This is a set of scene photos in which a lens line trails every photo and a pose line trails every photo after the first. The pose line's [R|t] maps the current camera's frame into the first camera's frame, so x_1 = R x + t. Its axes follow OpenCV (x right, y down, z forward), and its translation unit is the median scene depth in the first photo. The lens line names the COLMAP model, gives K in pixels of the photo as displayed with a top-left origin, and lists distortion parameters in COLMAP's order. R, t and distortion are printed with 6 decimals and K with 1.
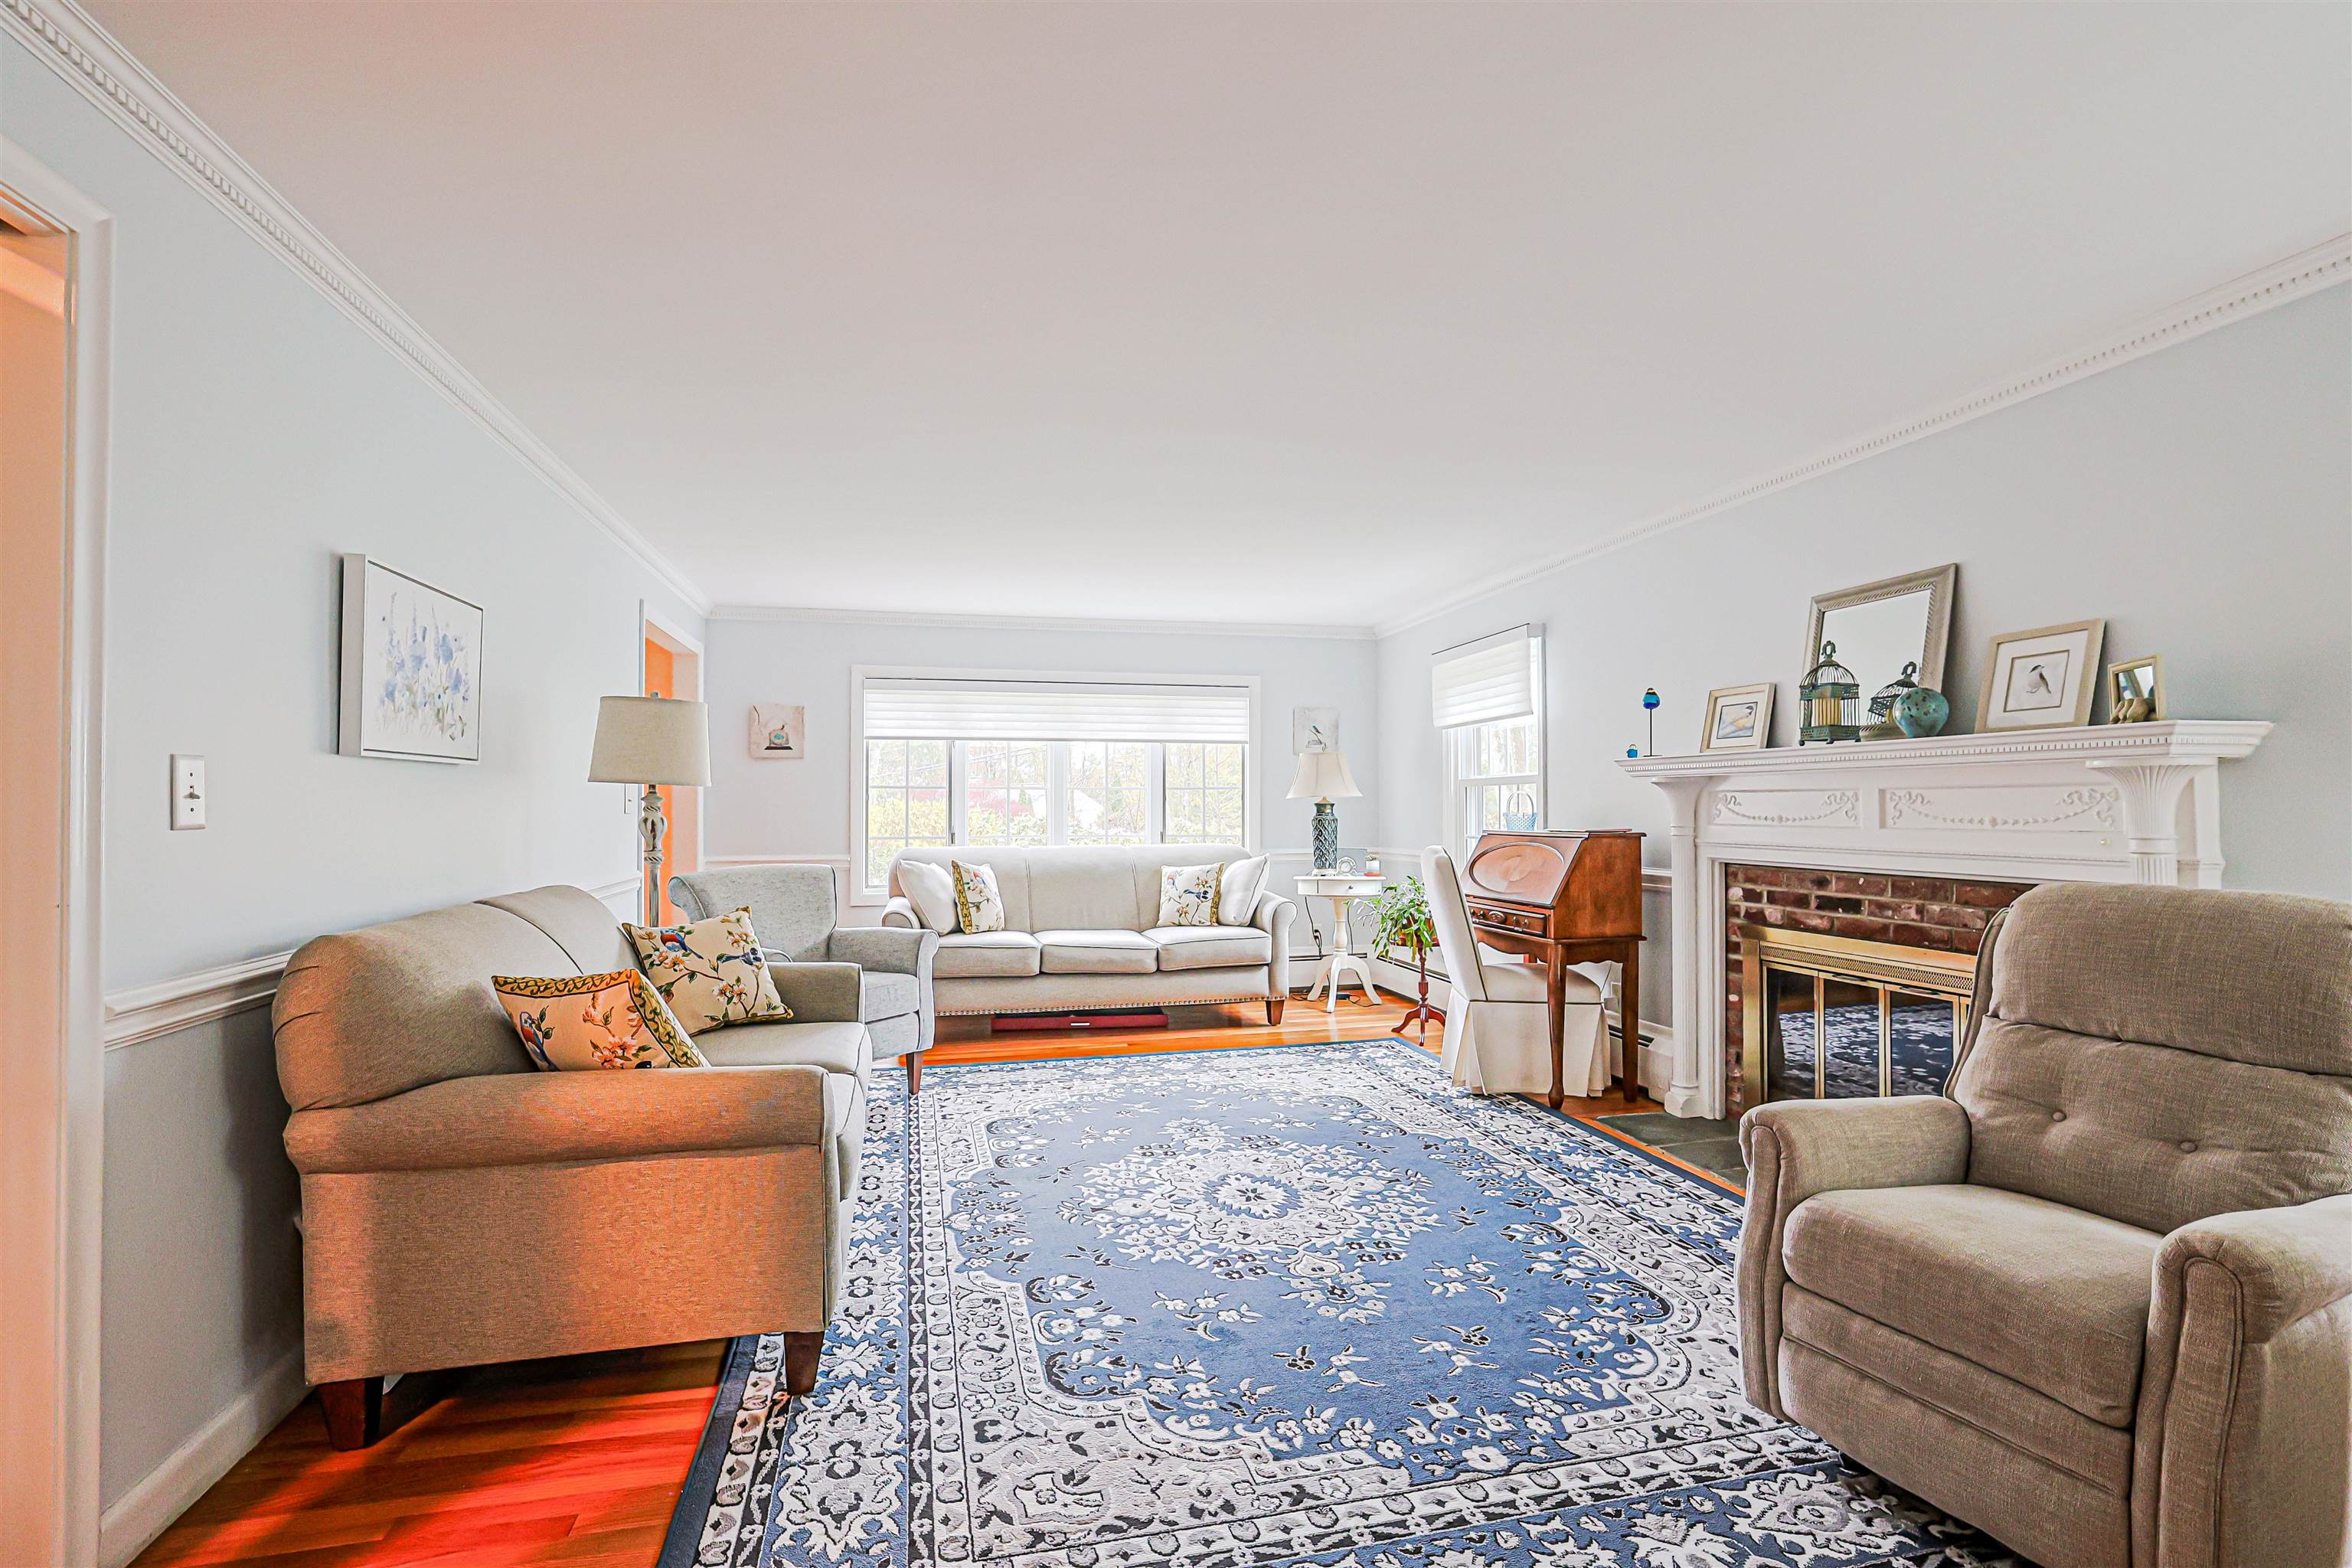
lens RADIAL K [[1085.4, 0, 1180.7], [0, 1085.4, 785.1], [0, 0, 1]] dist [-0.031345, 0.008199]
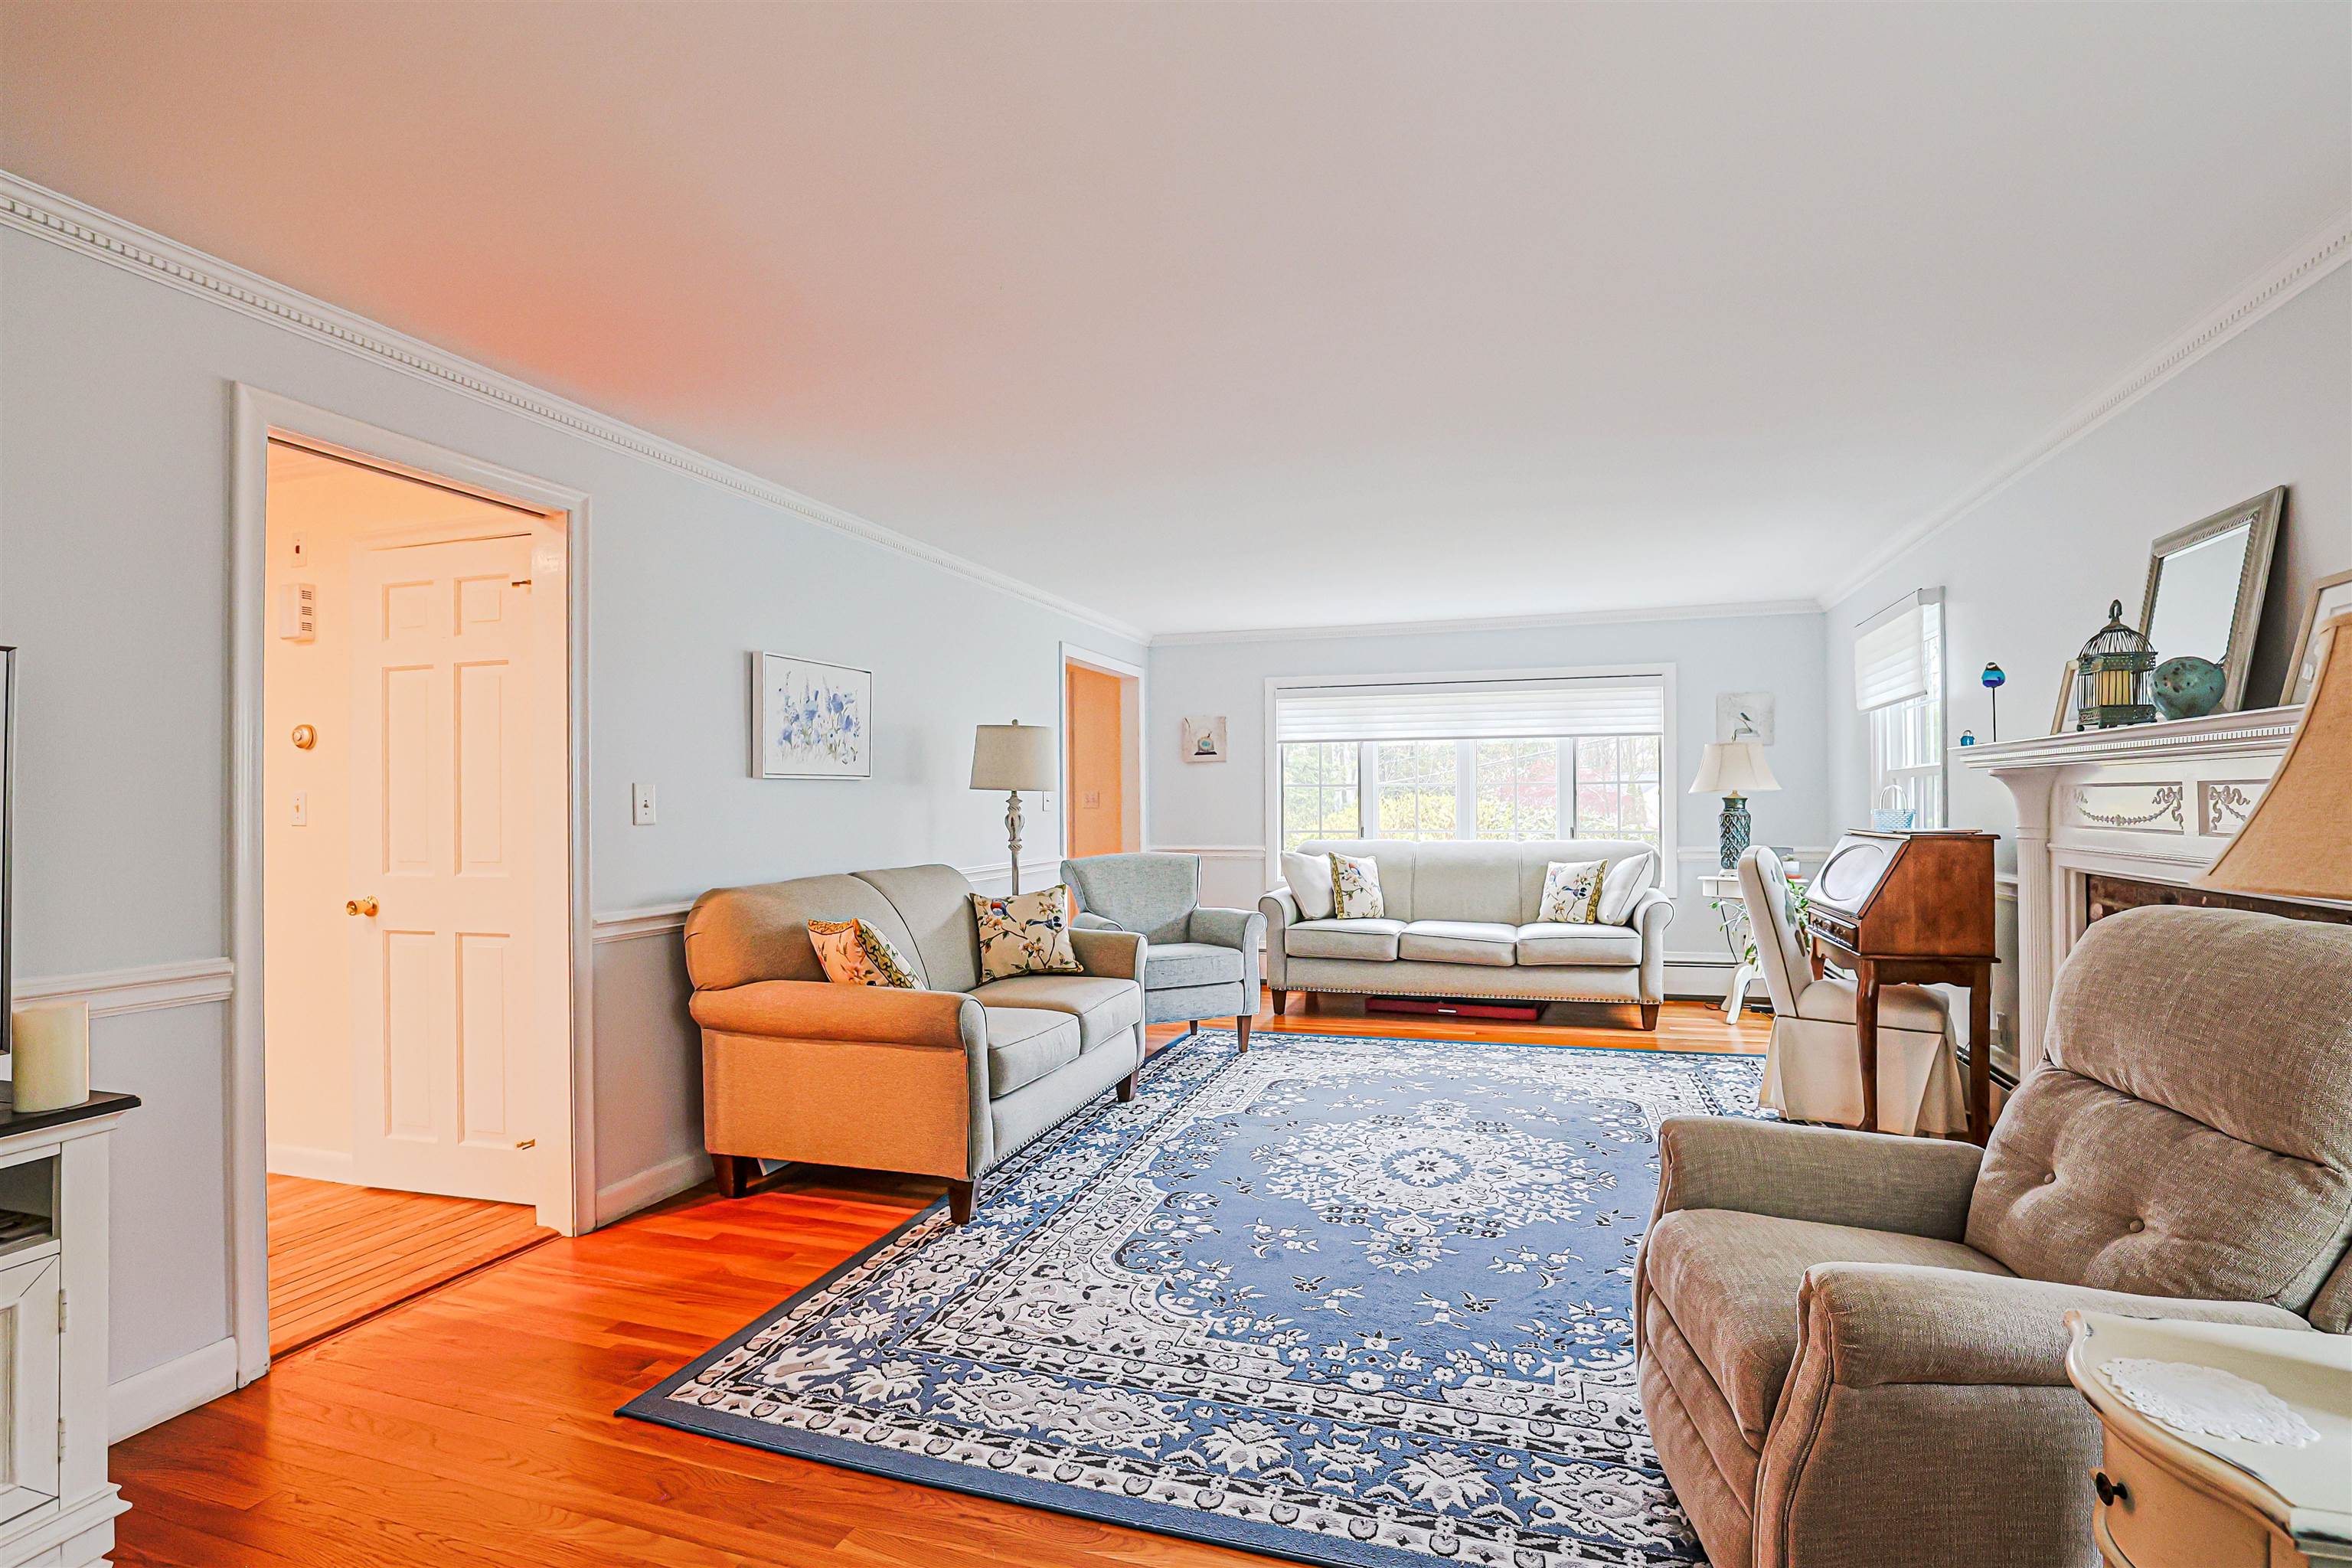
lens RADIAL K [[1085.4, 0, 1183.1], [0, 1085.4, 792.0], [0, 0, 1]] dist [-0.031345, 0.008199]
pose [[0.860891, -0.008139, -0.508724, 0.413745], [0.015174, 0.999838, 0.009682, -0.009123], [0.508563, -0.016055, 0.860875, -0.046910]]
